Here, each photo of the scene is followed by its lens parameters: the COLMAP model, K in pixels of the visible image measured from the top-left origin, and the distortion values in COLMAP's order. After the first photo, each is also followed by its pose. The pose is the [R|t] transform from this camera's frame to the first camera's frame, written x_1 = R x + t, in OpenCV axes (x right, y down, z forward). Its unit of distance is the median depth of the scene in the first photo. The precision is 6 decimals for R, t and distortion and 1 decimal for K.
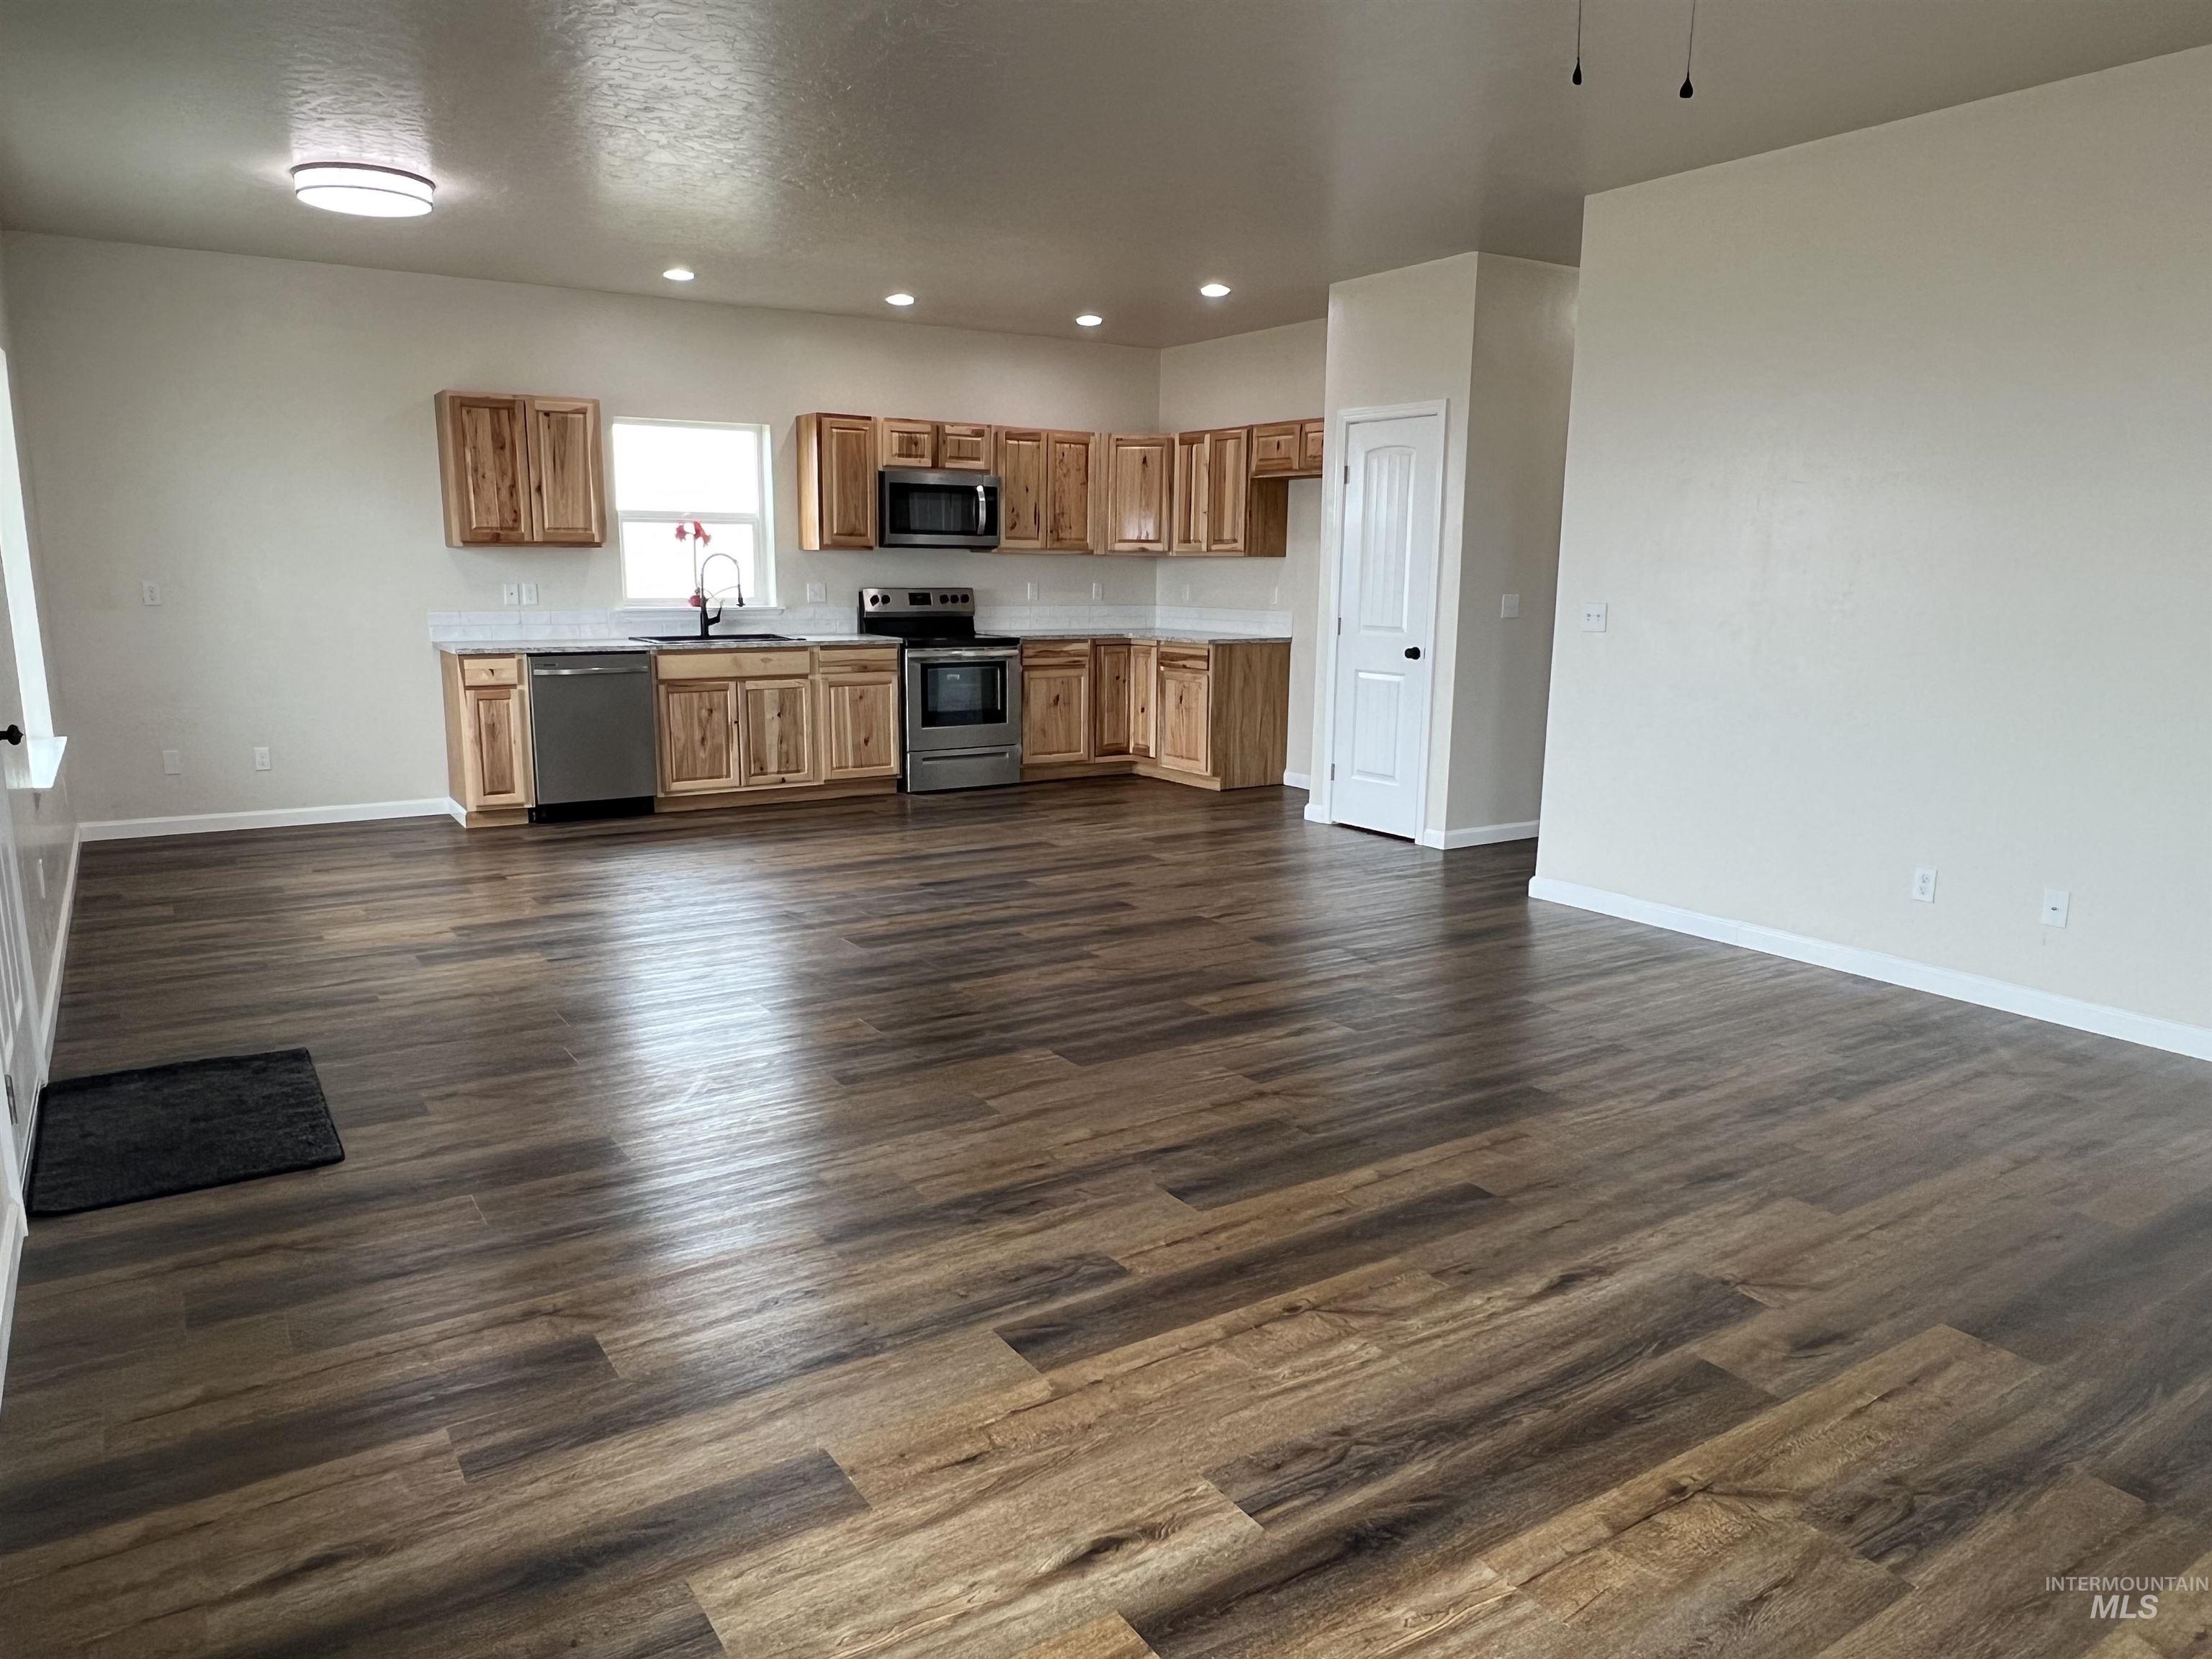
lens RADIAL K [[1476.4, 0, 1100.1], [0, 1476.4, 845.7], [0, 0, 1]] dist [0.000605, -0.000669]
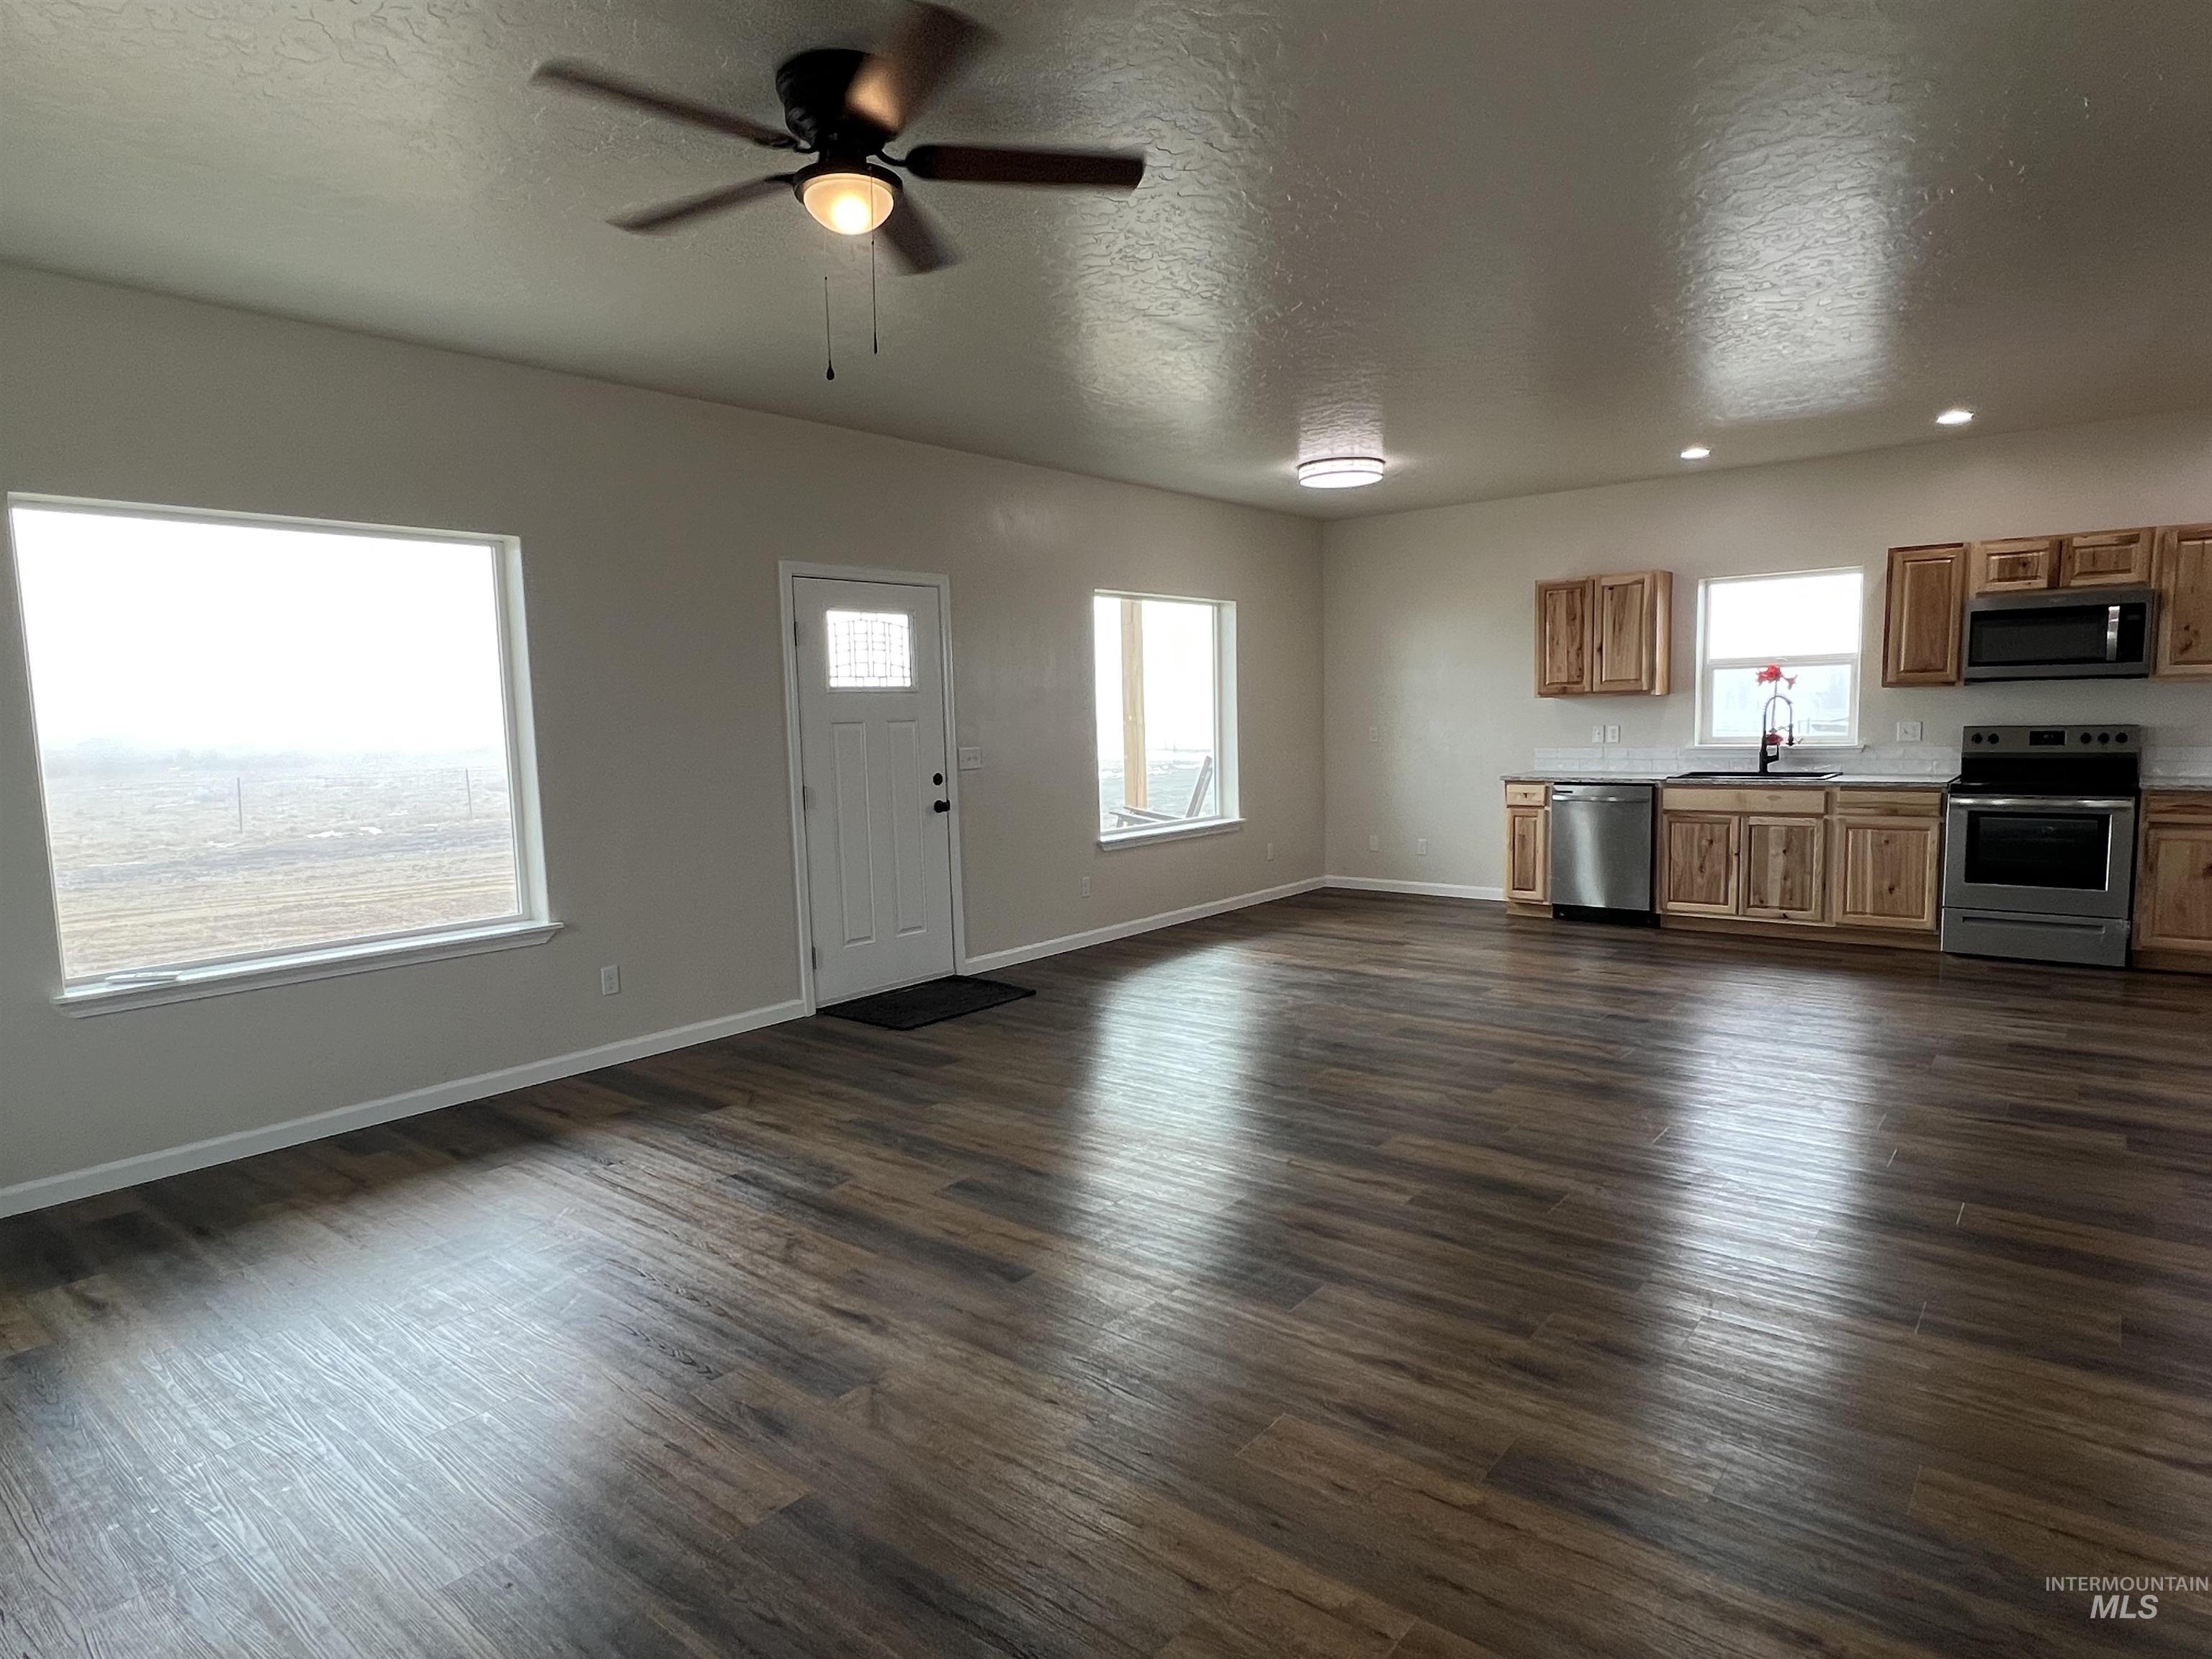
lens RADIAL K [[1261.6, 0, 1098.6], [0, 1261.6, 843.1], [0, 0, 1]] dist [-0.002116, 0.000866]
pose [[0.300378, 0.083836, -0.950129, 0.443388], [-0.152539, 0.987531, 0.038911, -0.053550], [0.941544, 0.133244, 0.309421, 0.272022]]
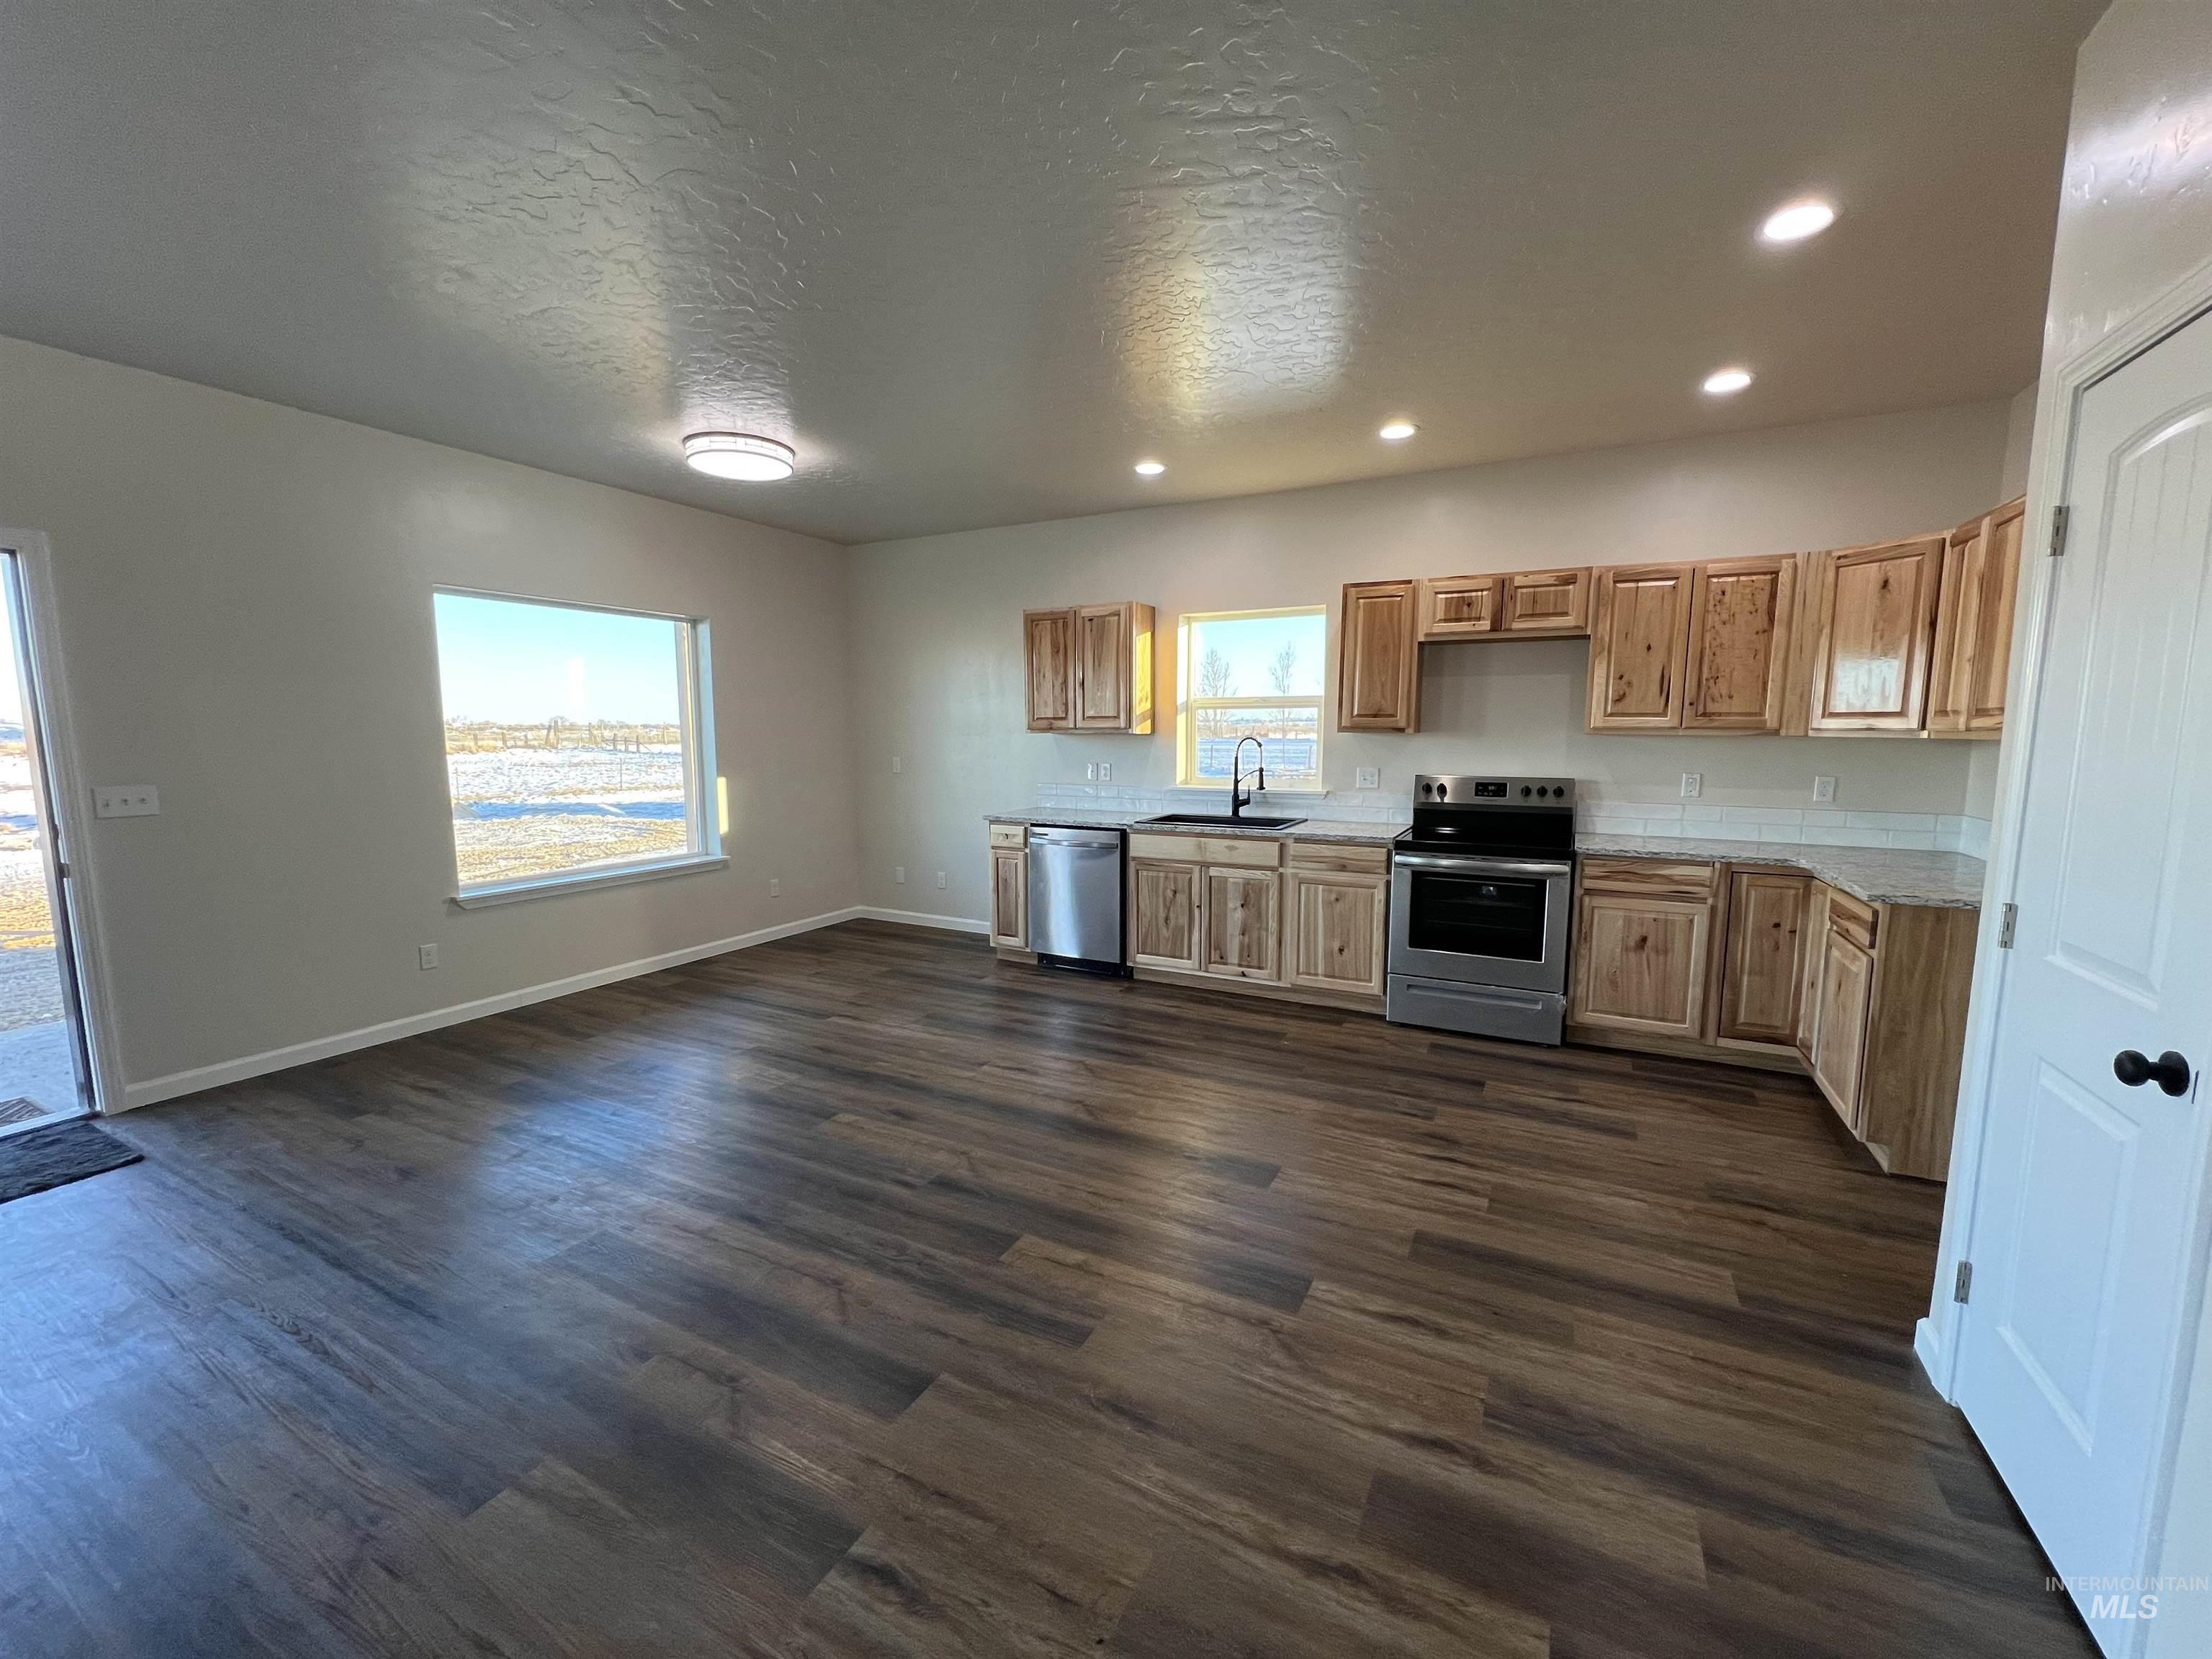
lens RADIAL K [[887.8, 0, 1111.2], [0, 887.8, 831.1], [0, 0, 1]] dist [0.004572, -0.001110]
pose [[0.492112, 0.091151, -0.865747, 0.219287], [-0.160376, 0.986974, 0.012752, -0.123600], [0.855632, 0.132570, 0.500320, 0.606392]]
